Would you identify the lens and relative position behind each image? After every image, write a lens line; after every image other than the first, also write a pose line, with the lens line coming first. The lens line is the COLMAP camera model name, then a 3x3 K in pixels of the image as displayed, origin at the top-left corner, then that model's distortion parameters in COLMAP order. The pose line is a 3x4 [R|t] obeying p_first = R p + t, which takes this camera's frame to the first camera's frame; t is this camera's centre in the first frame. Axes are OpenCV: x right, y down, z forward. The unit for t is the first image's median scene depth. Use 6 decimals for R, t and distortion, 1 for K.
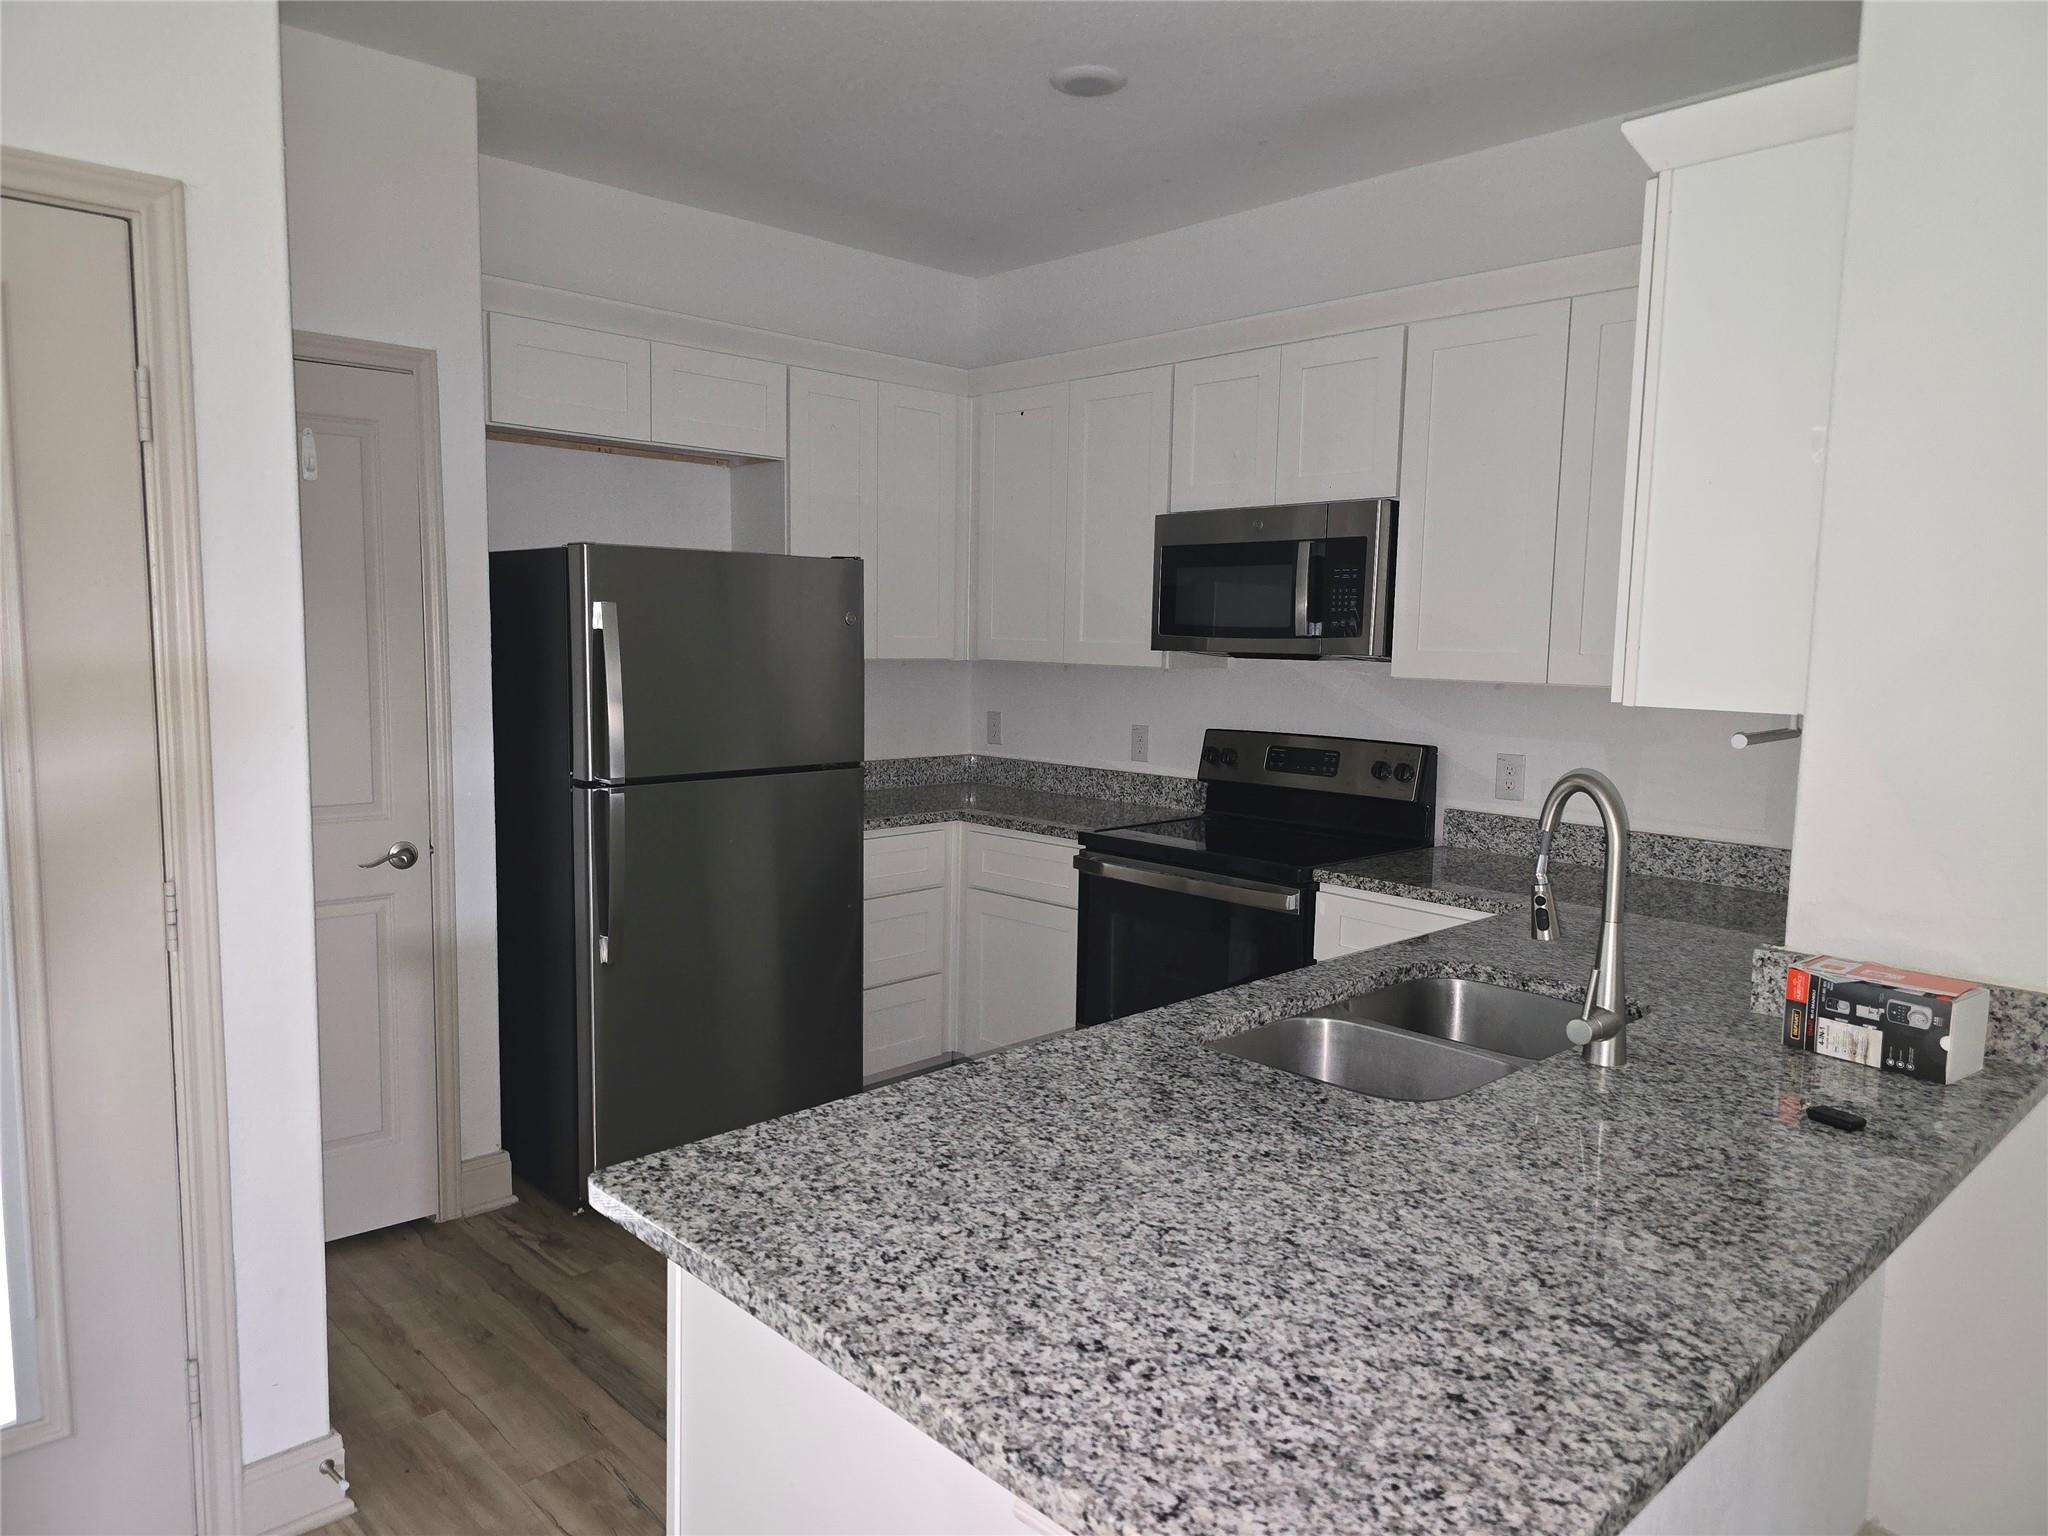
lens RADIAL K [[1378.8, 0, 1006.4], [0, 1378.8, 782.8], [0, 0, 1]] dist [0.051691, -0.042128]
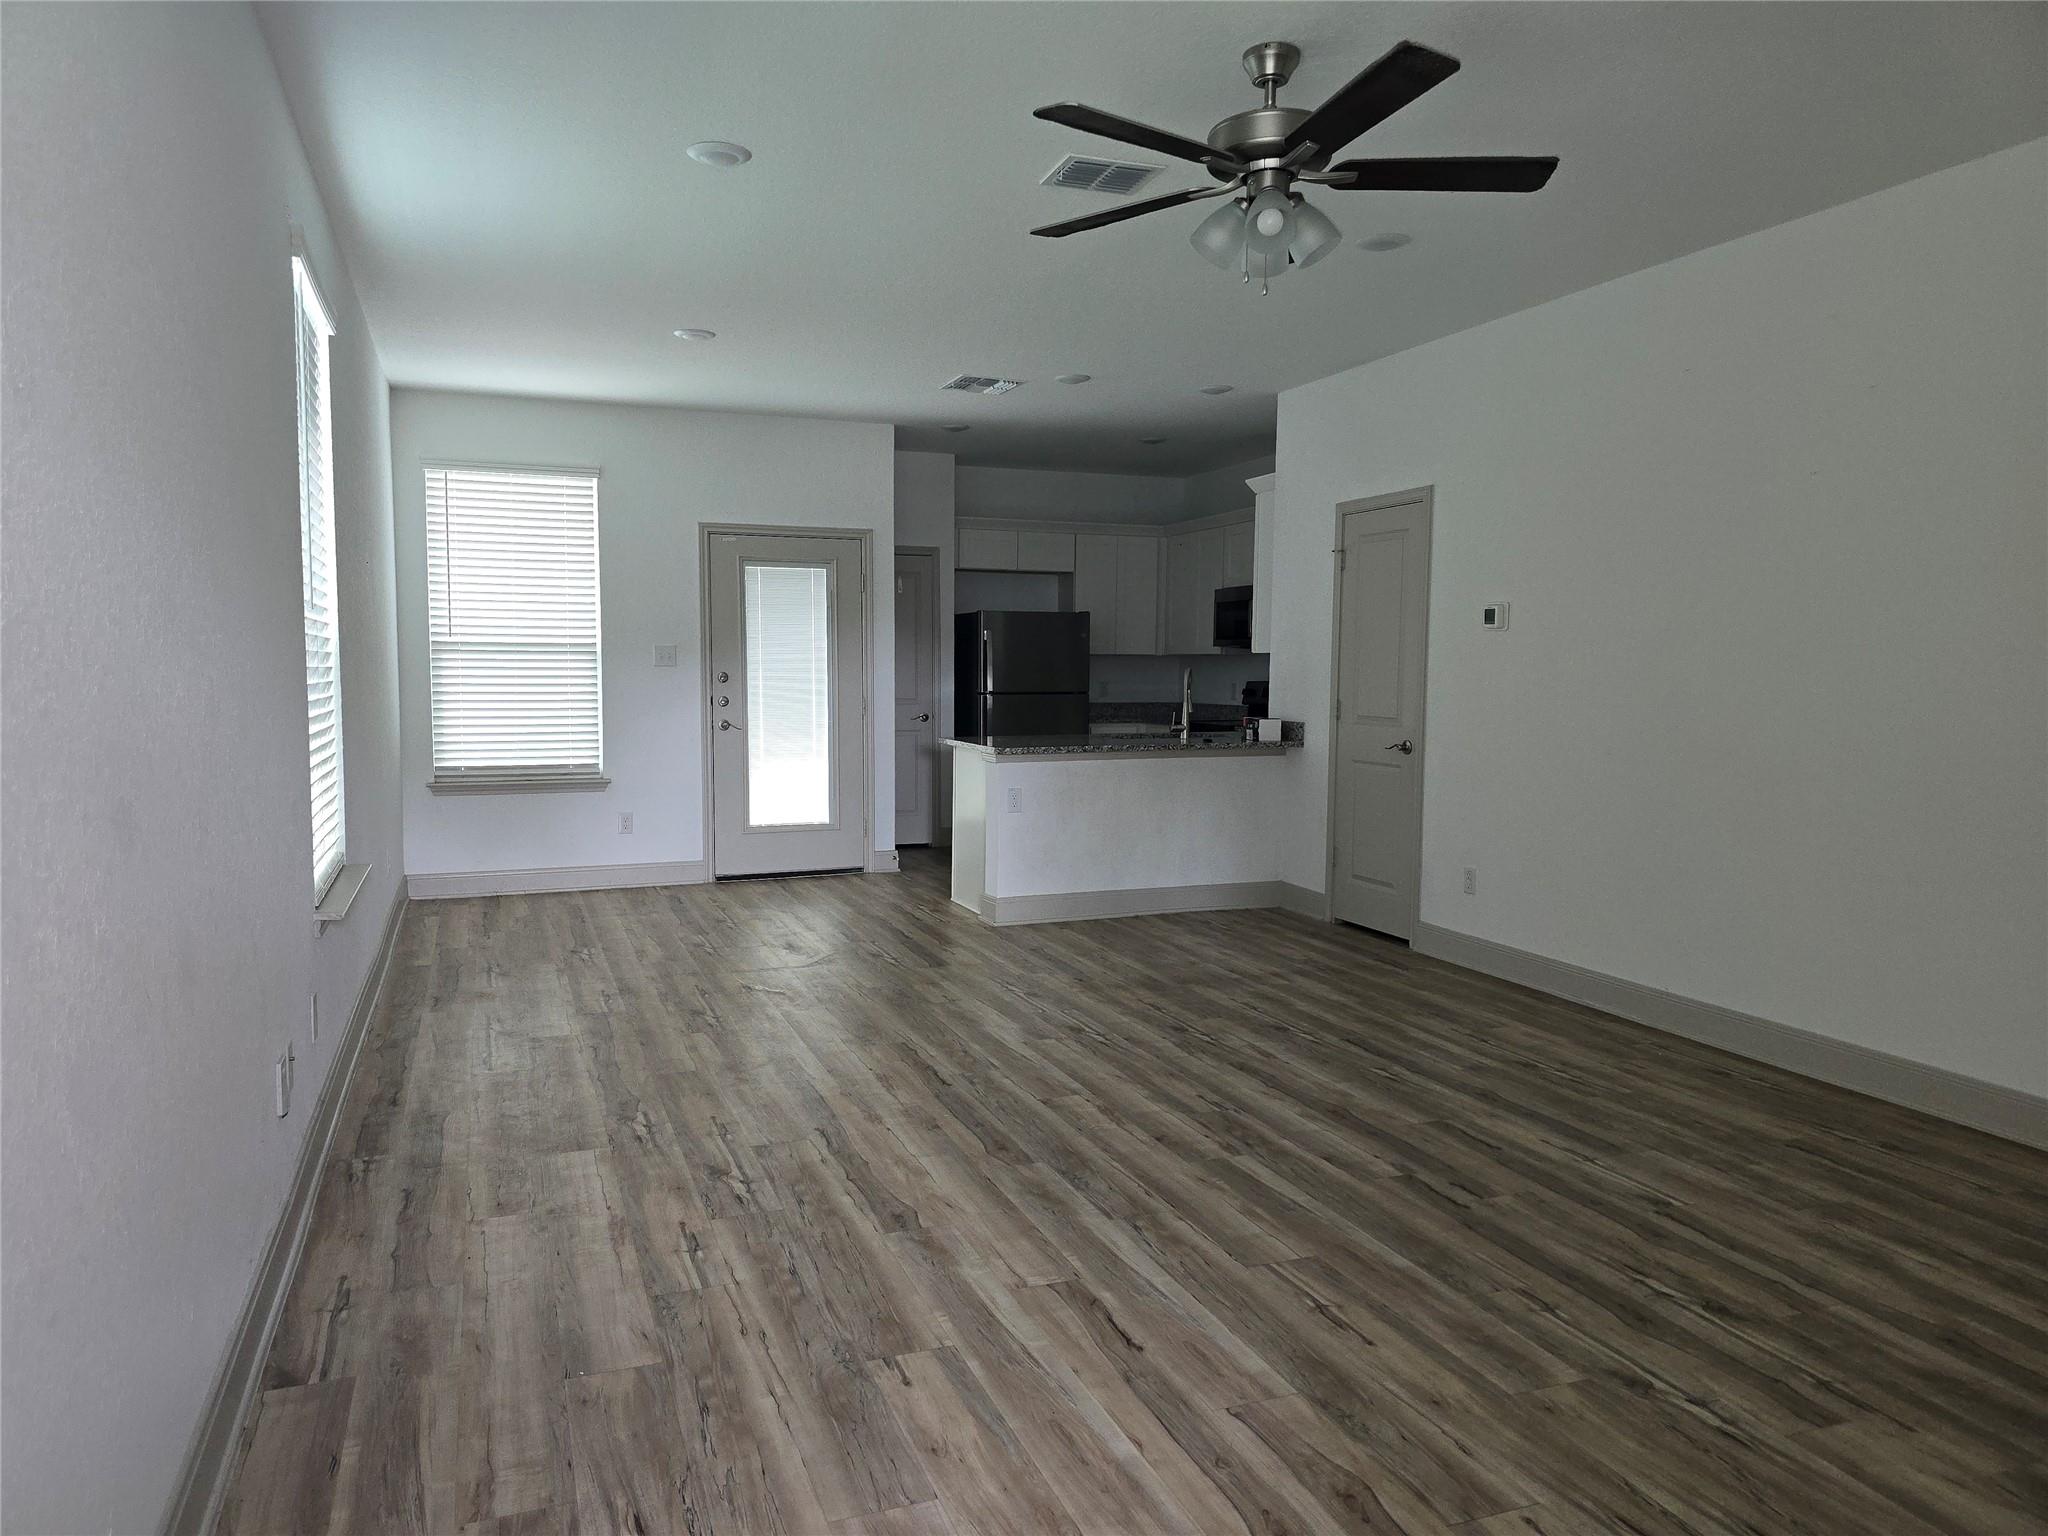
lens RADIAL K [[1378.8, 0, 1011.6], [0, 1378.8, 769.0], [0, 0, 1]] dist [0.051691, -0.042128]
pose [[0.921374, 0.018290, -0.388246, 0.829620], [-0.034667, 0.998778, -0.035219, 0.246403], [0.387127, 0.045909, 0.920883, -1.534324]]
